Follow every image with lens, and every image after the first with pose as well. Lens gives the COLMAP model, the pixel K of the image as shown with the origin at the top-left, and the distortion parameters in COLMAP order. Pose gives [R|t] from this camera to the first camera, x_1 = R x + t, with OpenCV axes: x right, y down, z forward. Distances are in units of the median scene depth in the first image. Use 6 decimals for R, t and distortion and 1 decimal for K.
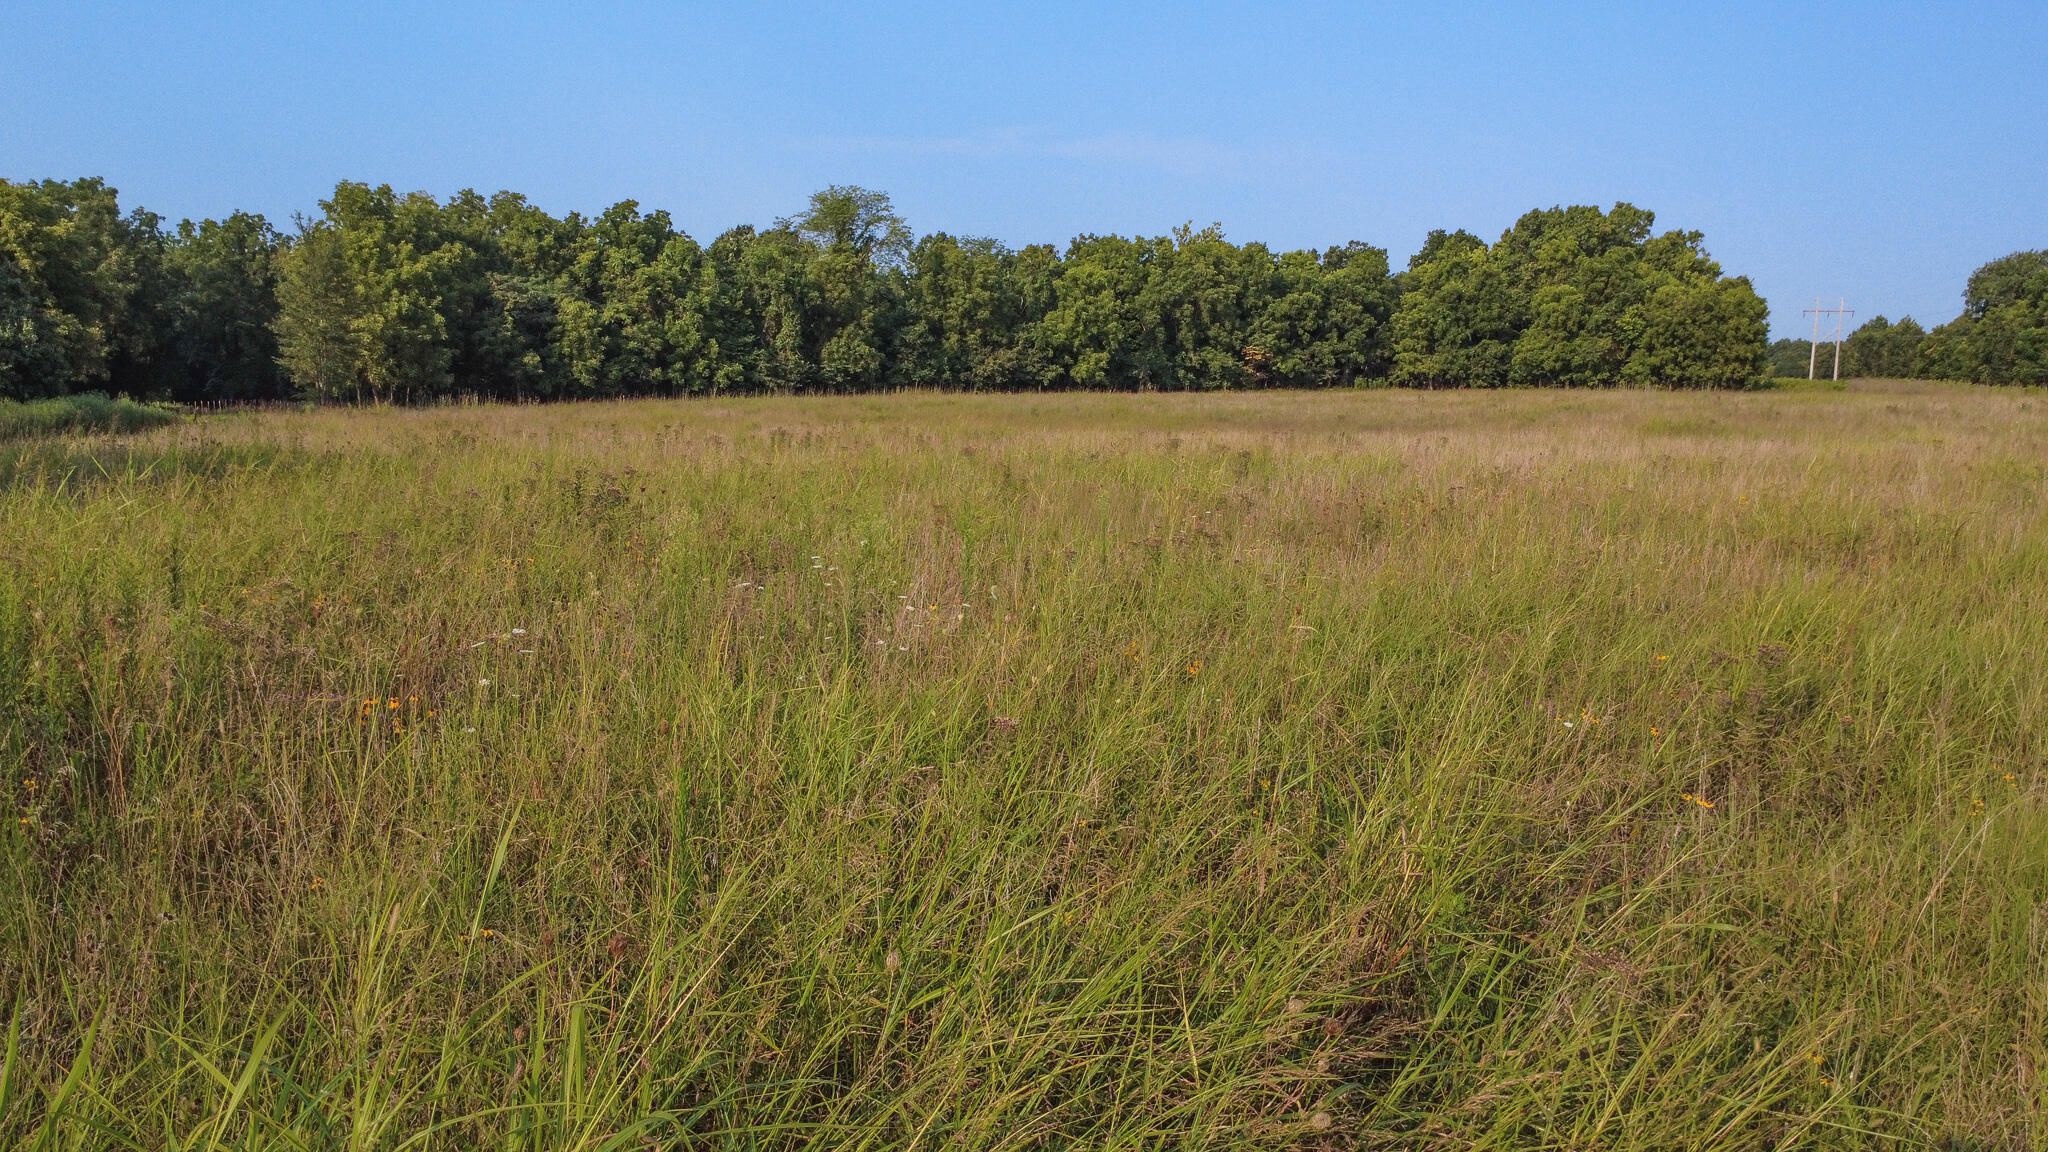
lens RADIAL K [[1533.0, 0, 1026.8], [0, 1533.0, 578.6], [0, 0, 1]] dist [0.004917, -0.005635]
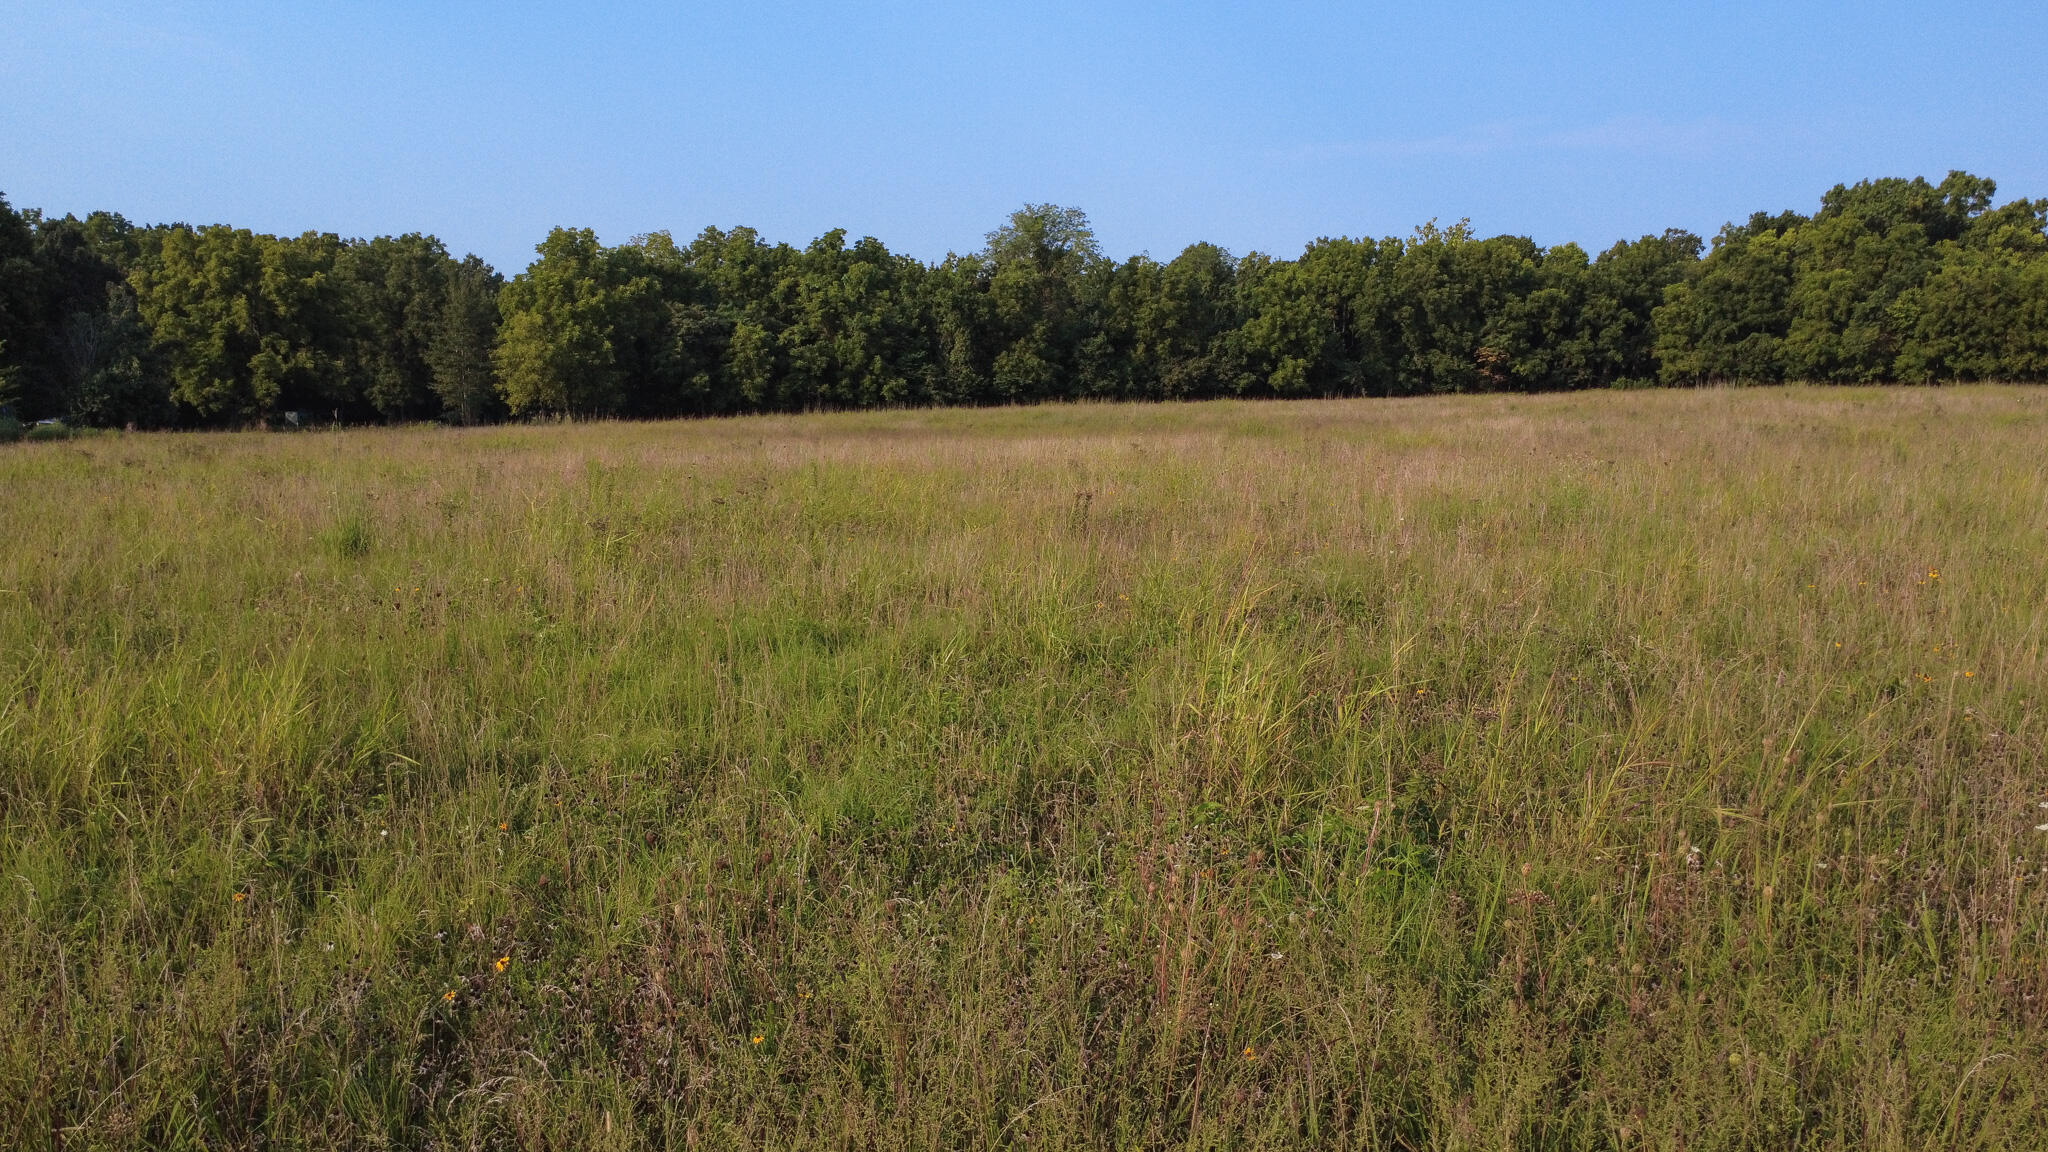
lens RADIAL K [[1533.0, 0, 1026.8], [0, 1533.0, 578.6], [0, 0, 1]] dist [0.004917, -0.005635]
pose [[0.953505, 0.017898, -0.300847, 0.185854], [-0.019795, 0.999799, -0.003260, 0.000064], [0.300728, 0.009063, 0.953667, 0.012791]]
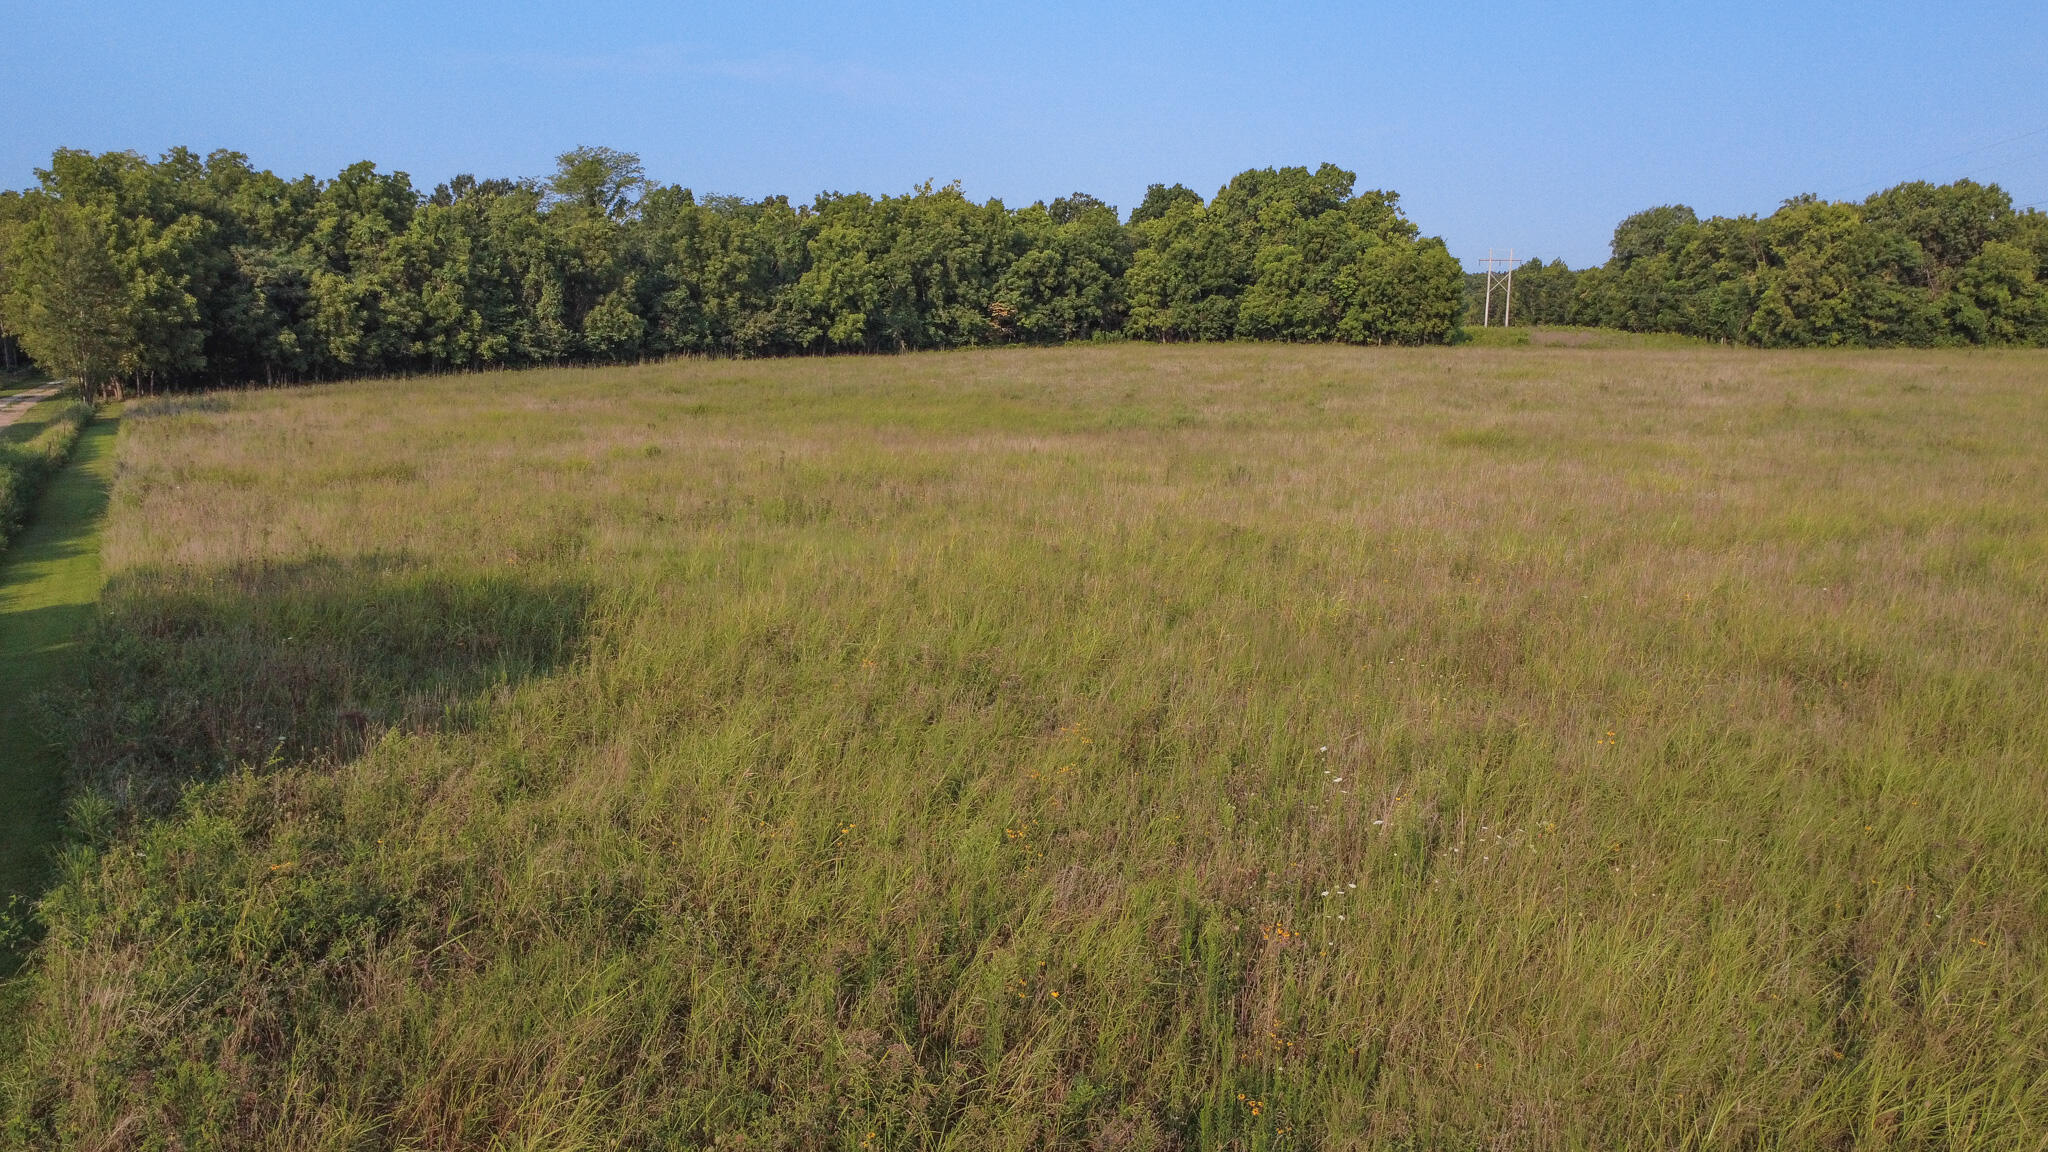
lens RADIAL K [[1533.0, 0, 1026.8], [0, 1533.0, 578.6], [0, 0, 1]] dist [0.004917, -0.005635]
pose [[0.980161, -0.042962, 0.193488, -0.047875], [0.033794, 0.998155, 0.050438, -0.019547], [-0.195298, -0.042899, 0.979805, -0.030666]]
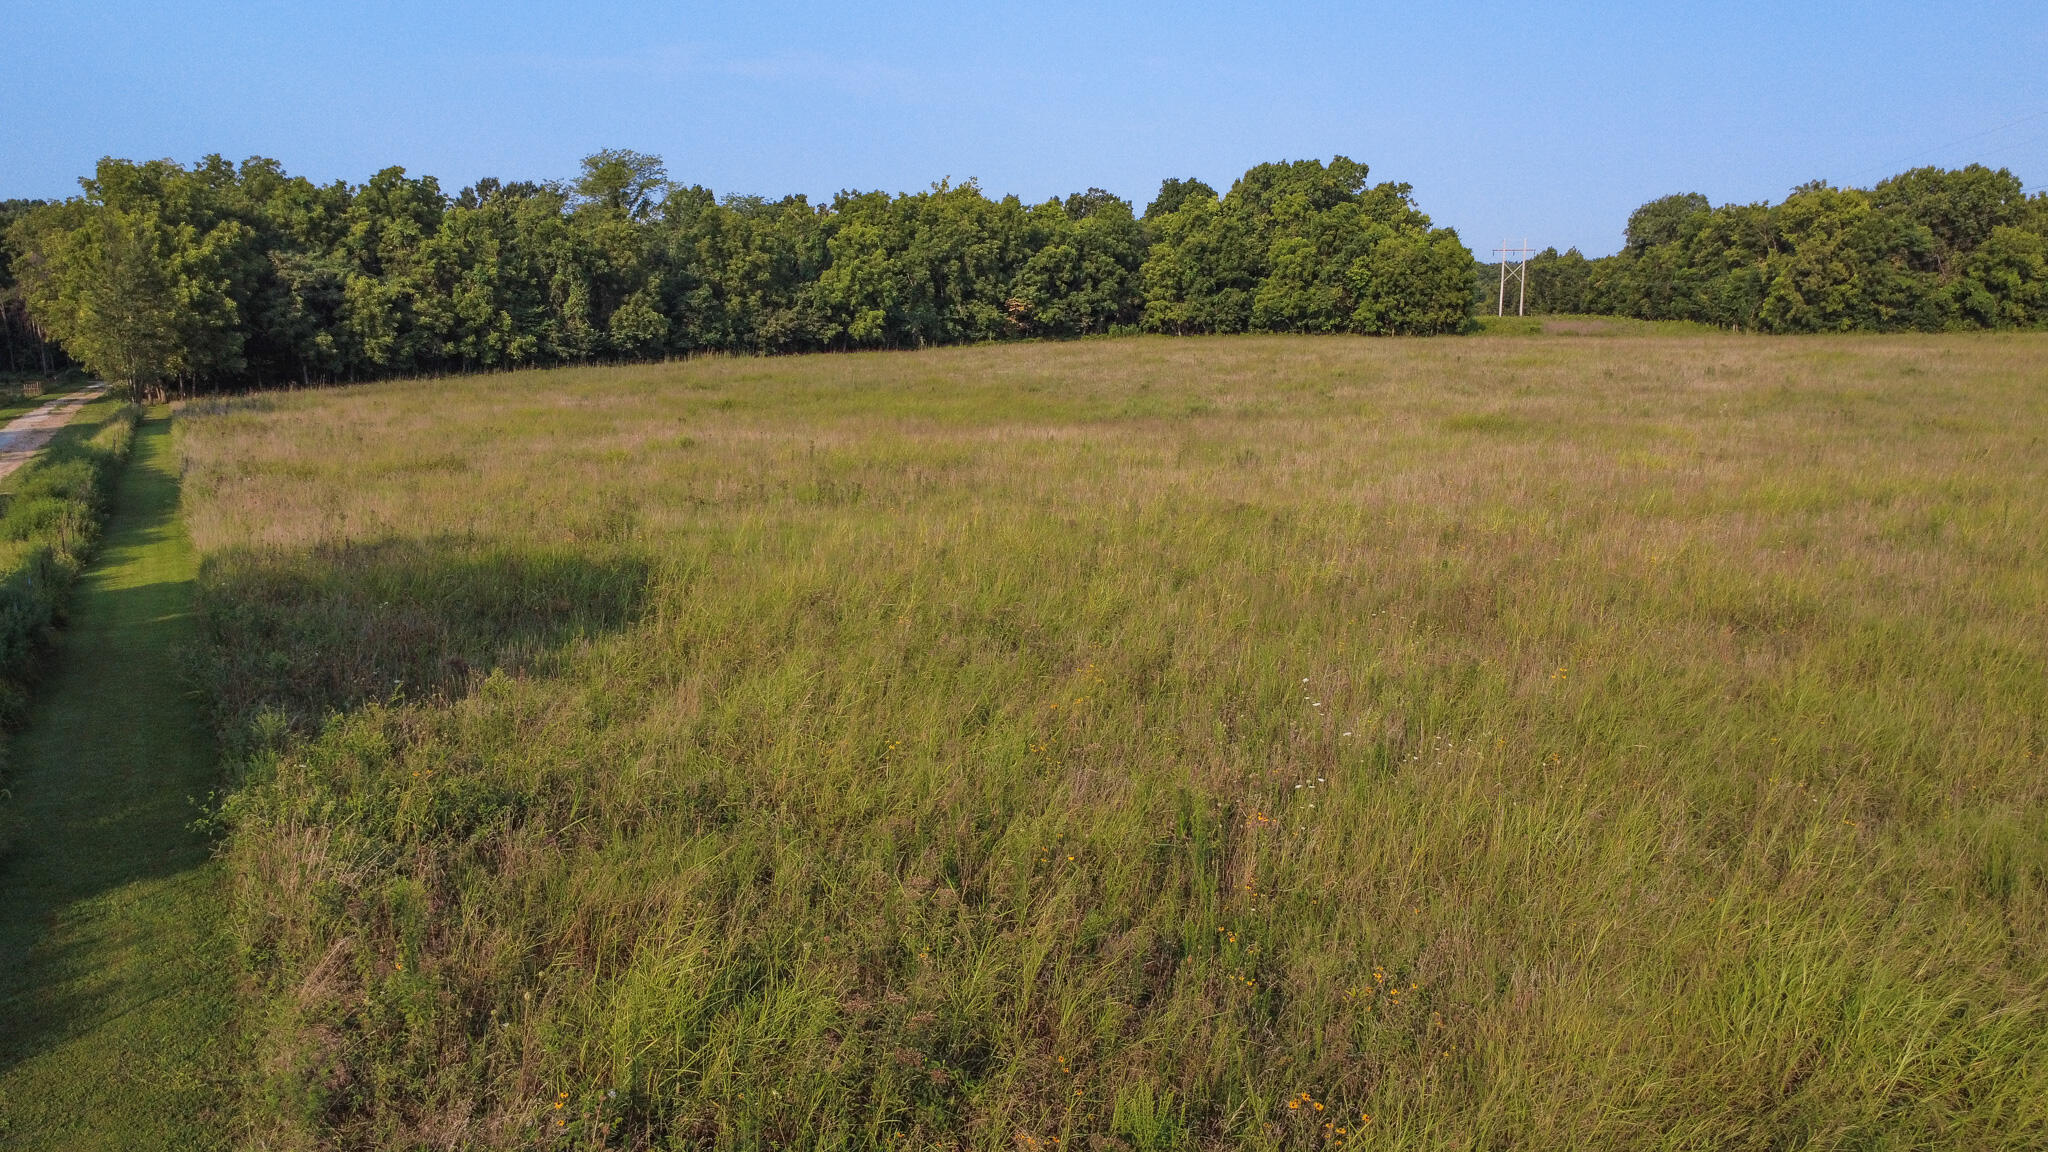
lens RADIAL K [[1533.0, 0, 1026.8], [0, 1533.0, 578.6], [0, 0, 1]] dist [0.004917, -0.005635]
pose [[0.982087, -0.052383, 0.180999, -0.051119], [0.043473, 0.997656, 0.052850, -0.017130], [-0.183343, -0.044035, 0.982062, -0.046647]]
